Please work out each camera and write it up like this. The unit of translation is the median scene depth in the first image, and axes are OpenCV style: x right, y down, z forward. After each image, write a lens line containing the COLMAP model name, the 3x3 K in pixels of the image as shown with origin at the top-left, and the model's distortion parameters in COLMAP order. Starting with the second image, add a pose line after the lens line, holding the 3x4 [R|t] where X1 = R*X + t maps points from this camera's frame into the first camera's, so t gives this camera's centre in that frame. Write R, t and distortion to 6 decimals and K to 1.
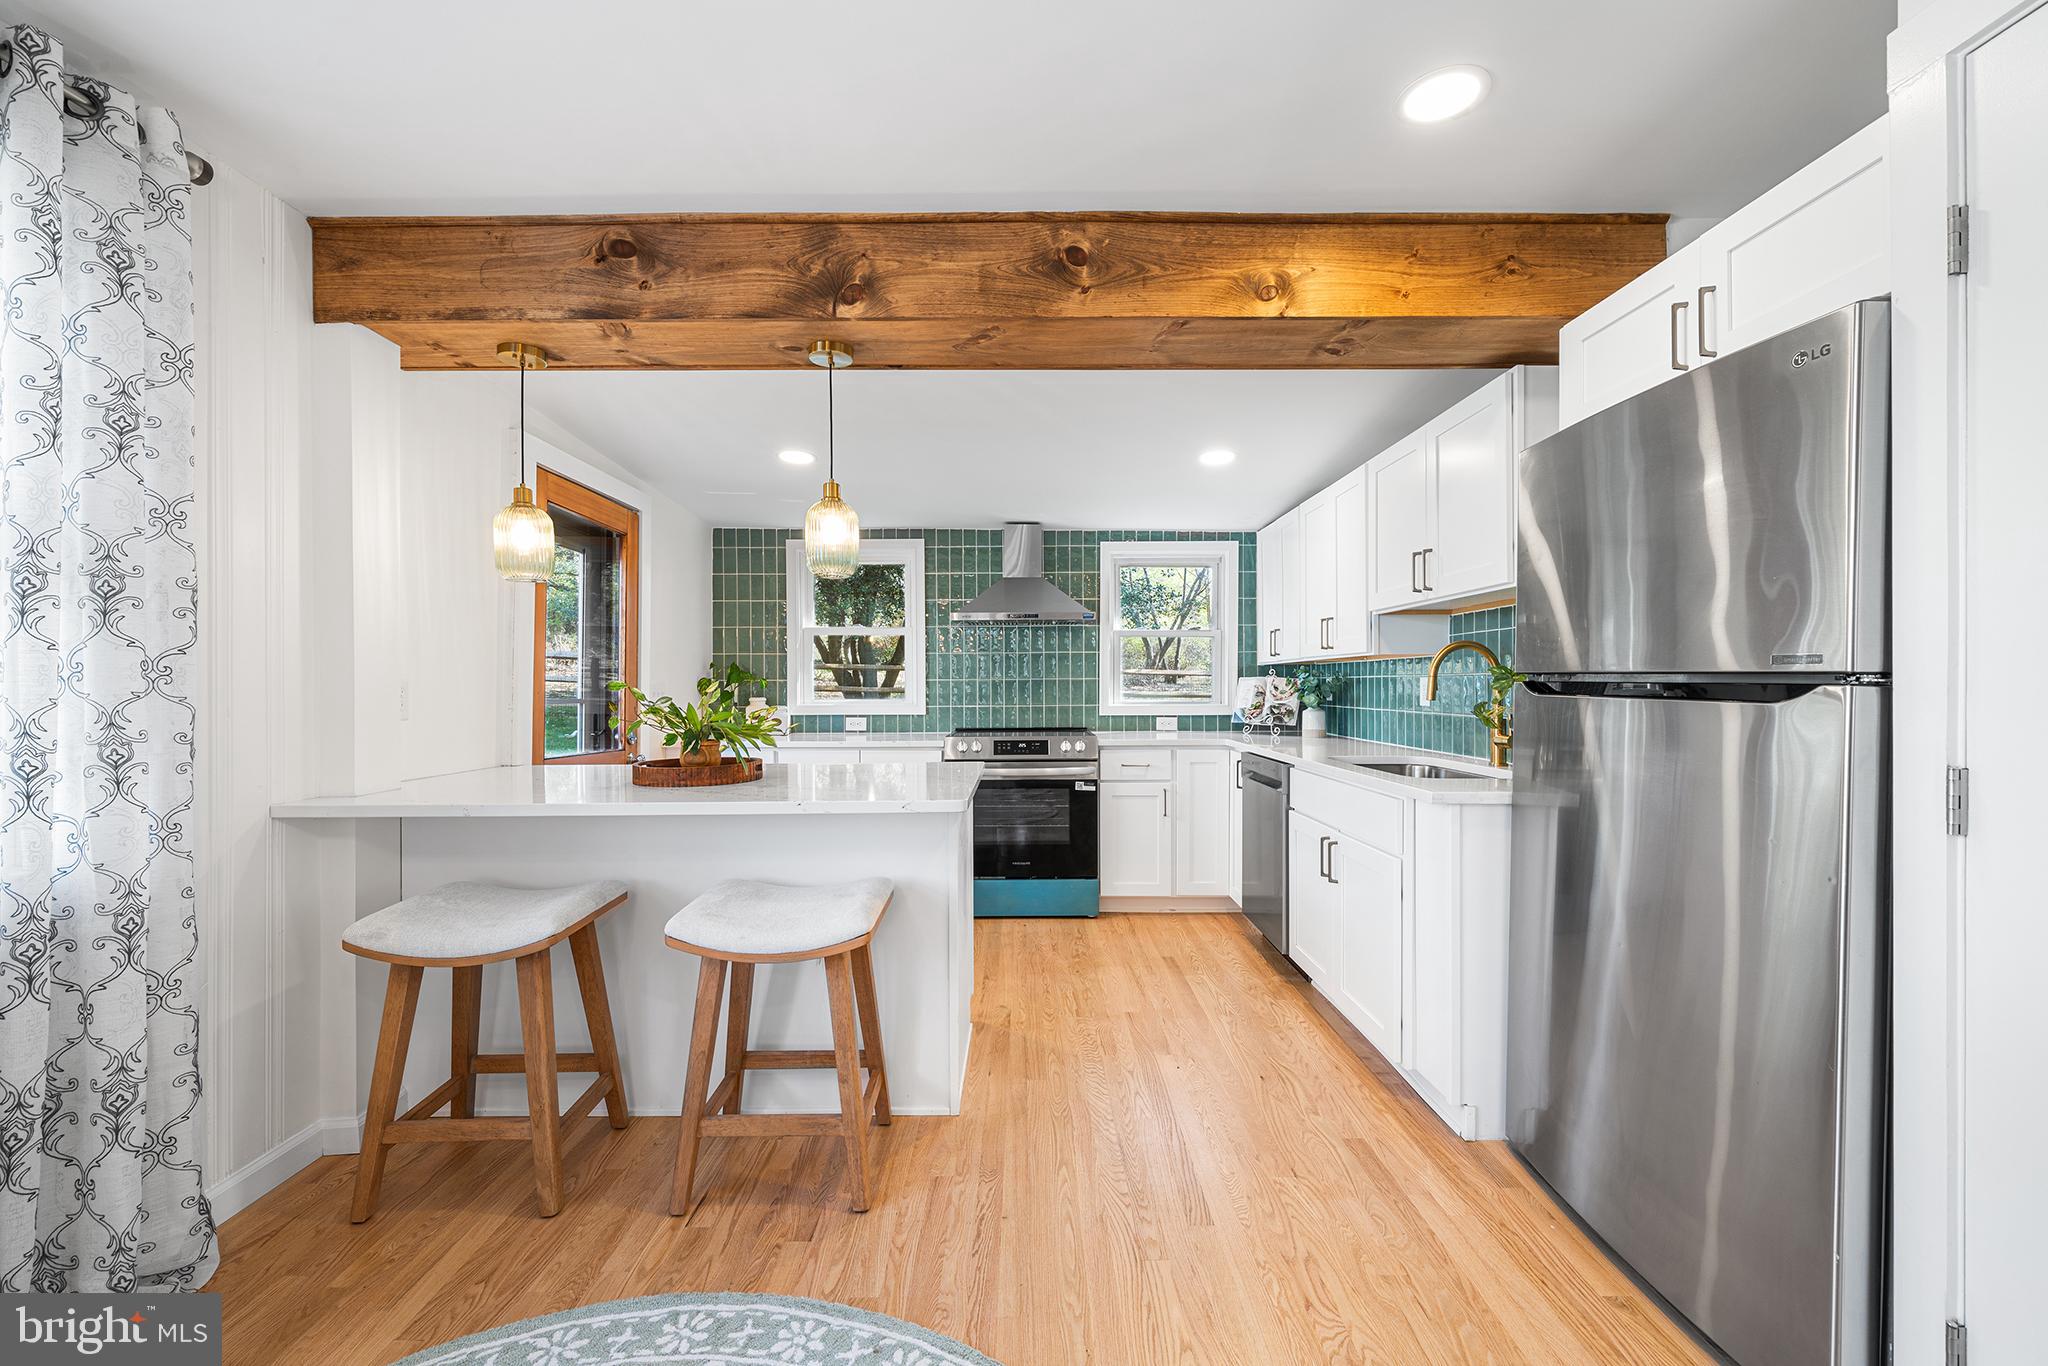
lens RADIAL K [[808.5, 0, 1024.0], [0, 808.5, 683.0], [0, 0, 1]] dist [-0.002083, -0.000230]
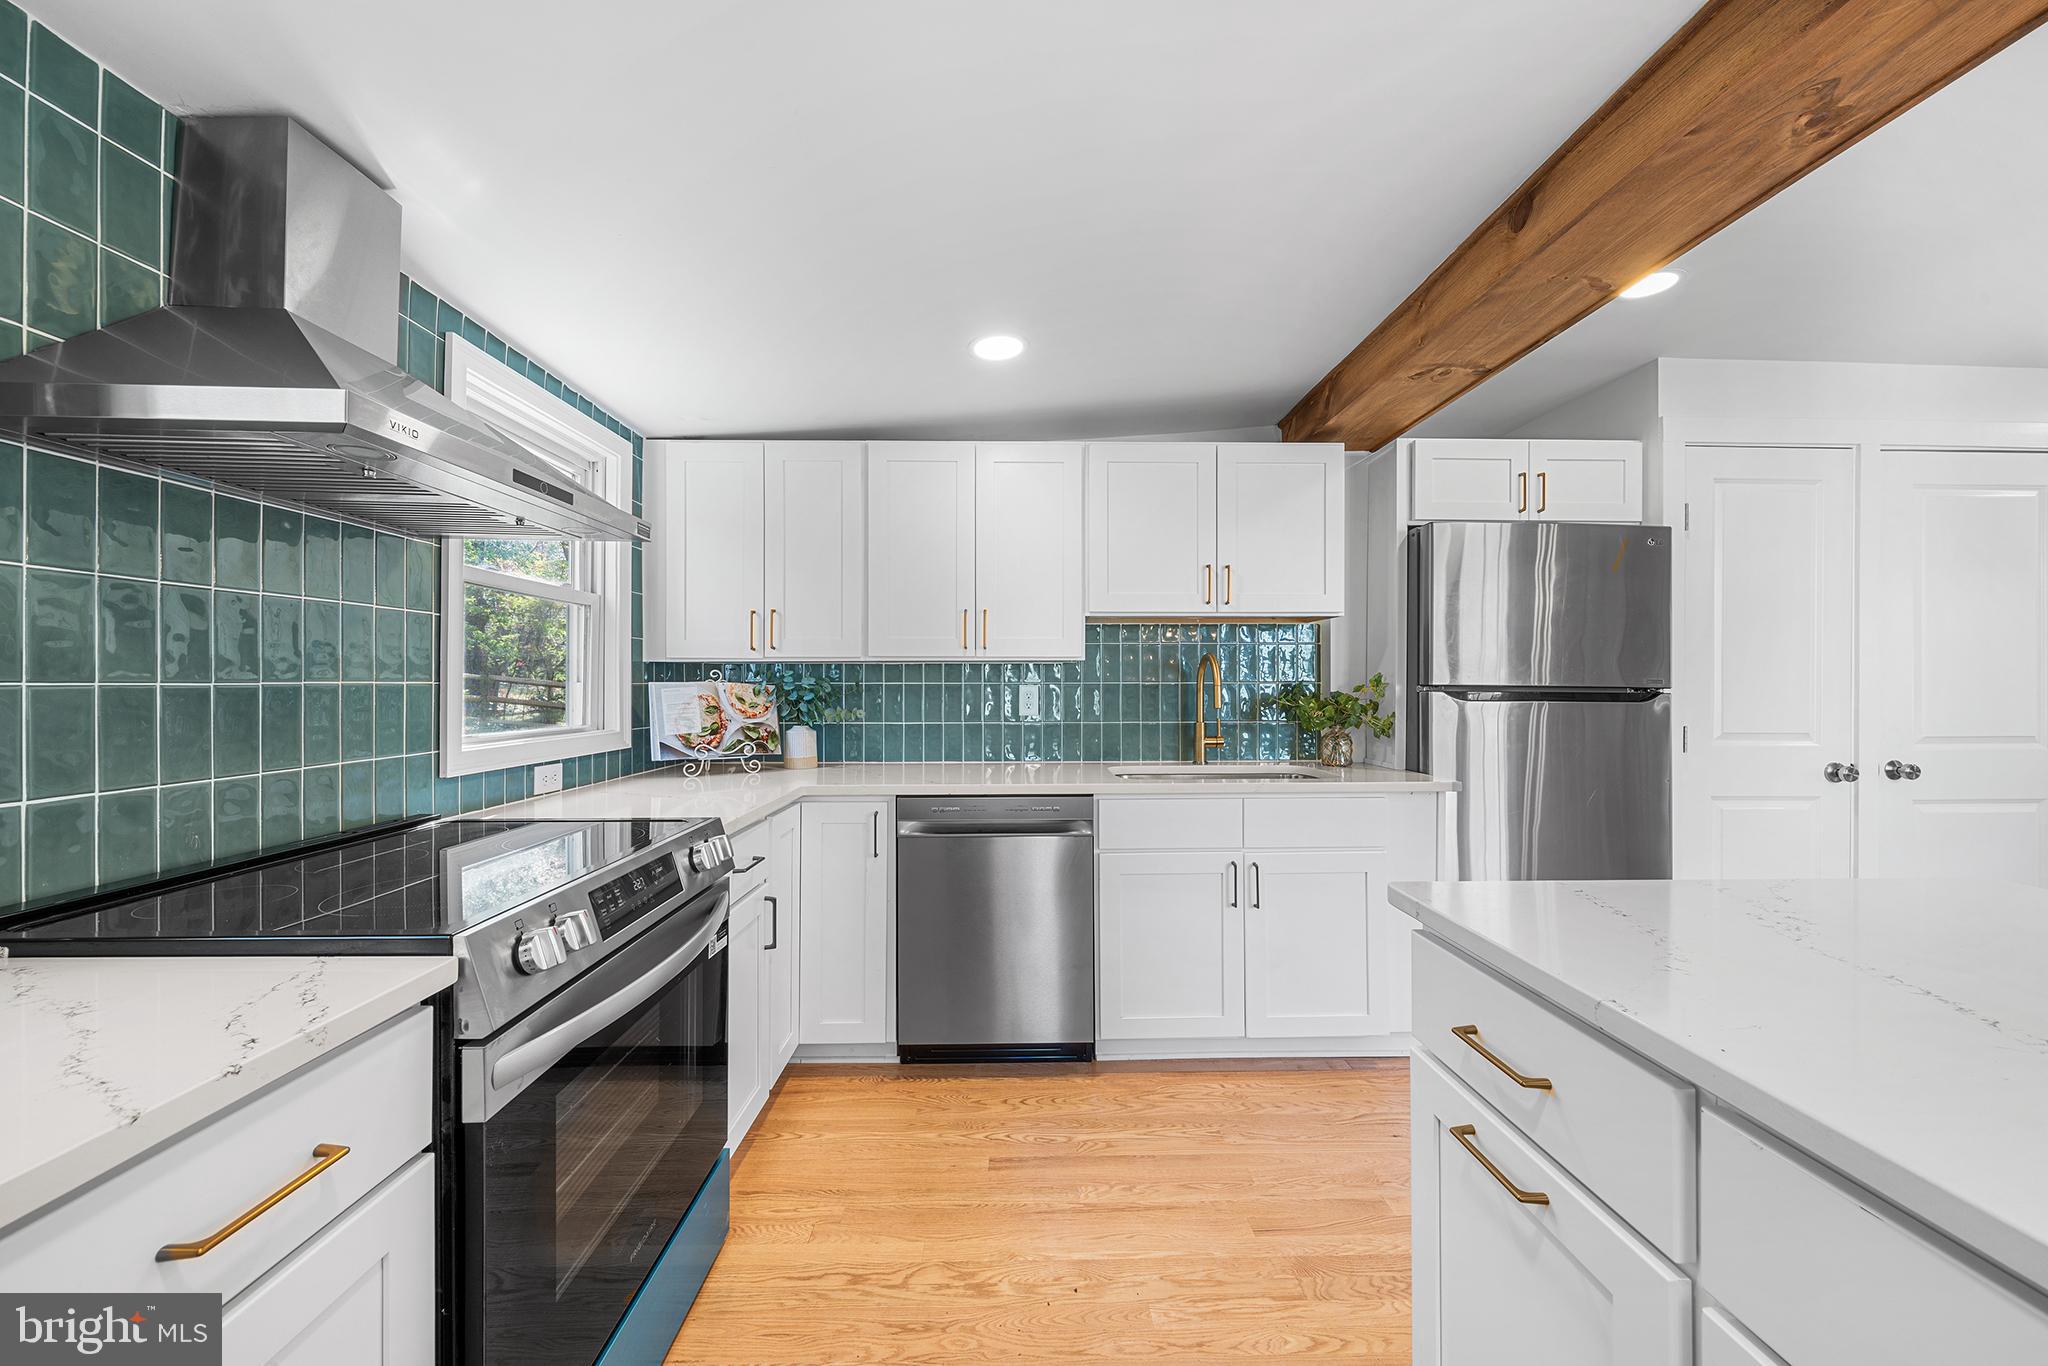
lens RADIAL K [[752.4, 0, 1018.8], [0, 752.4, 690.1], [0, 0, 1]] dist [-0.002873, 0.000146]
pose [[-0.011146, -0.004527, 0.999928, -0.313180], [-0.000554, 0.999990, 0.004521, -0.004322], [-0.999938, -0.000504, -0.011149, 0.847986]]
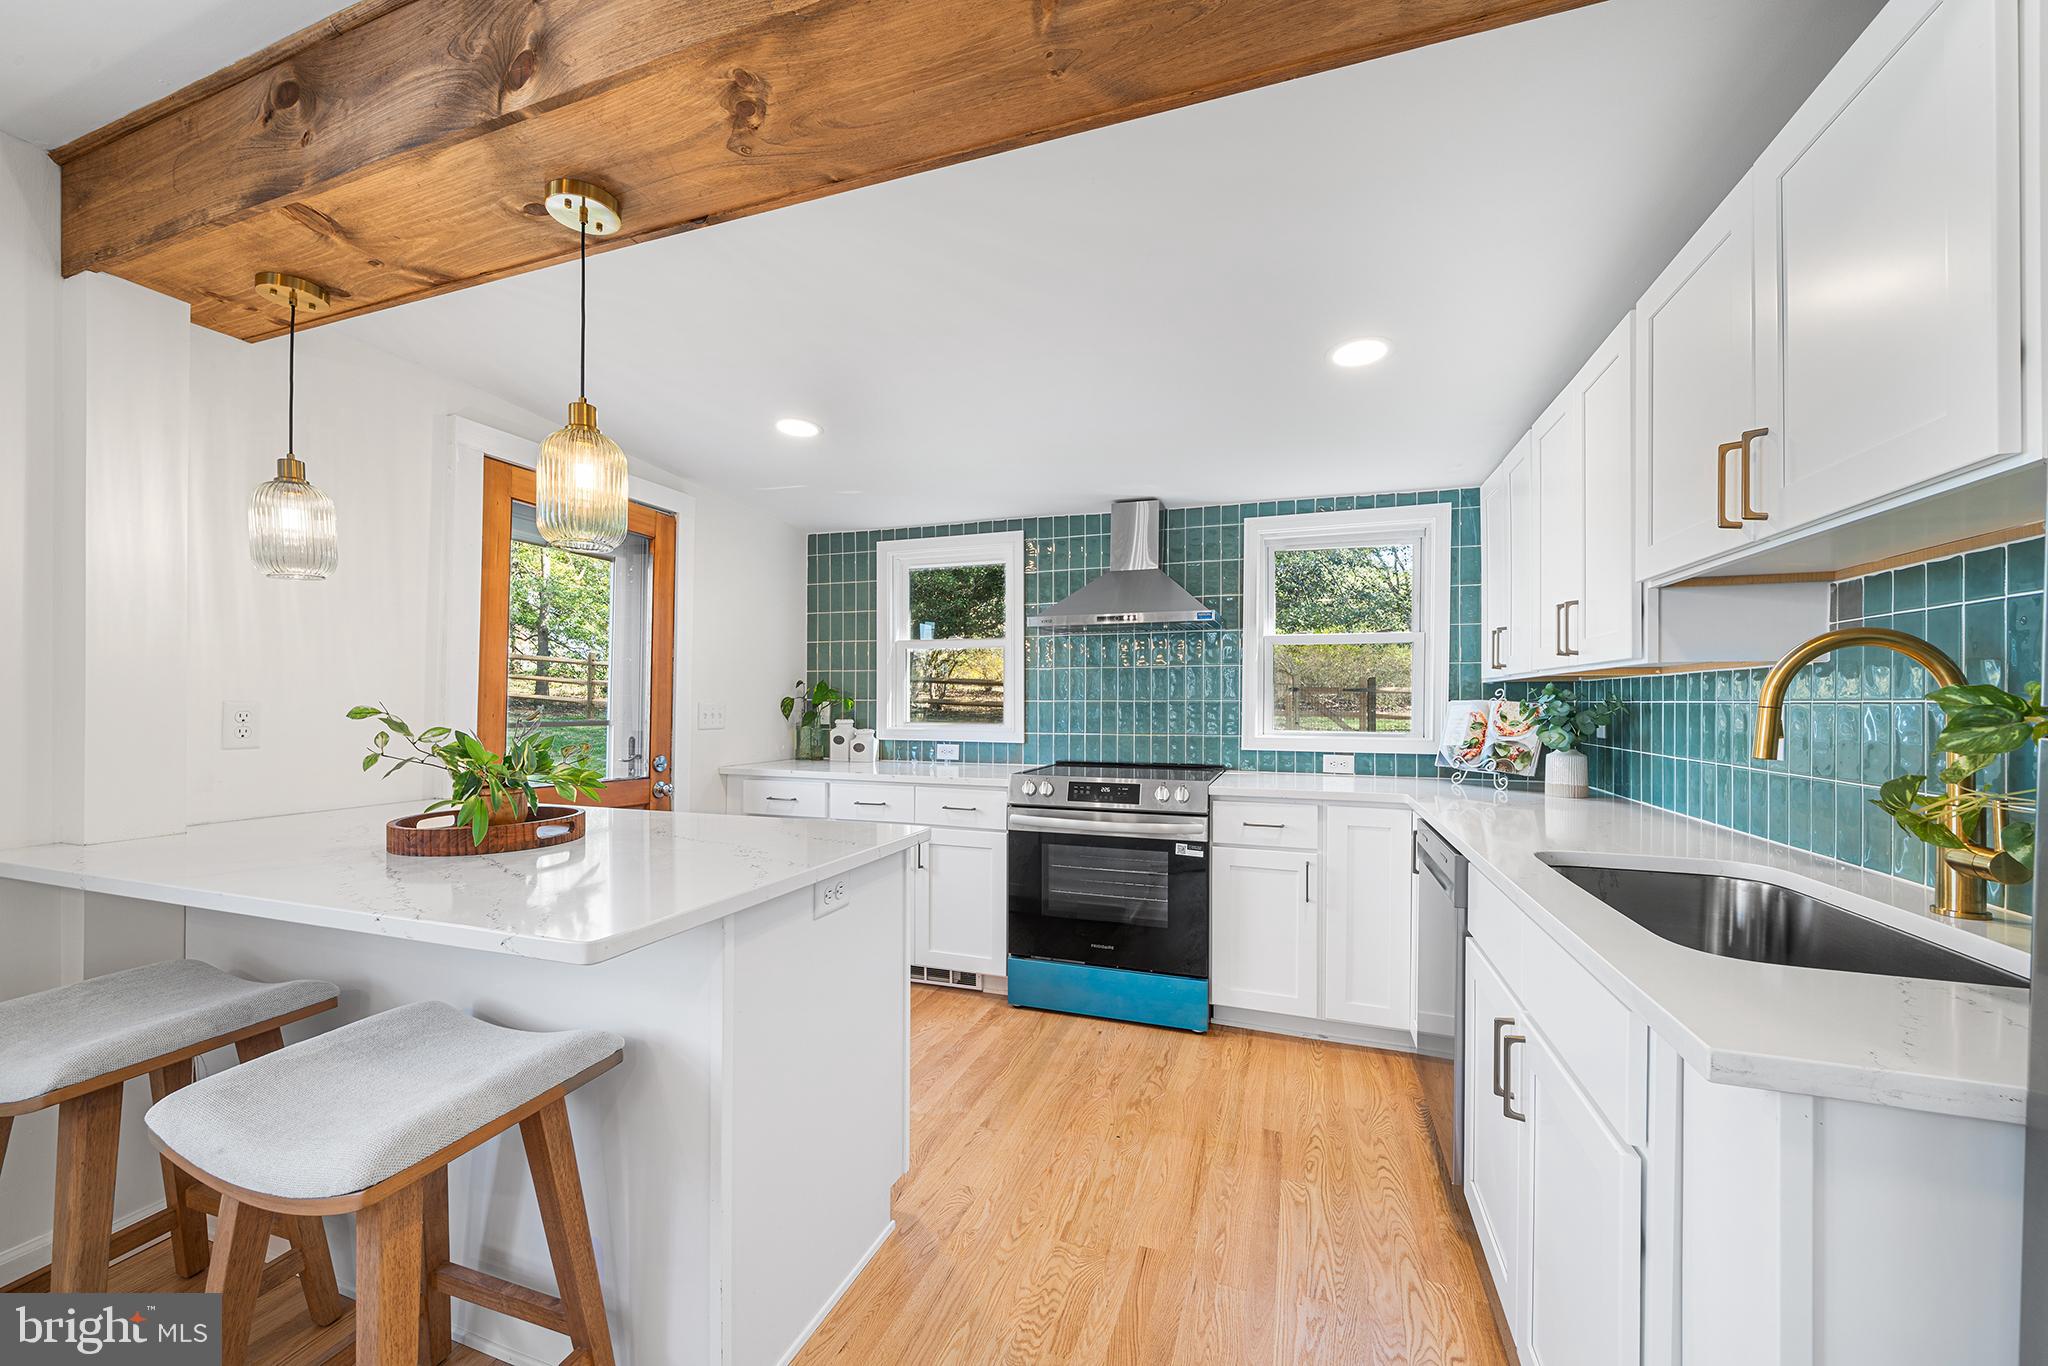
lens RADIAL K [[774.4, 0, 1025.3], [0, 774.4, 697.4], [0, 0, 1]] dist [-0.001913, -0.000093]
pose [[0.940744, 0.005137, -0.339079, 0.171386], [-0.005958, 0.999981, -0.001381, -0.007357], [0.339066, 0.003319, 0.940757, 0.295971]]
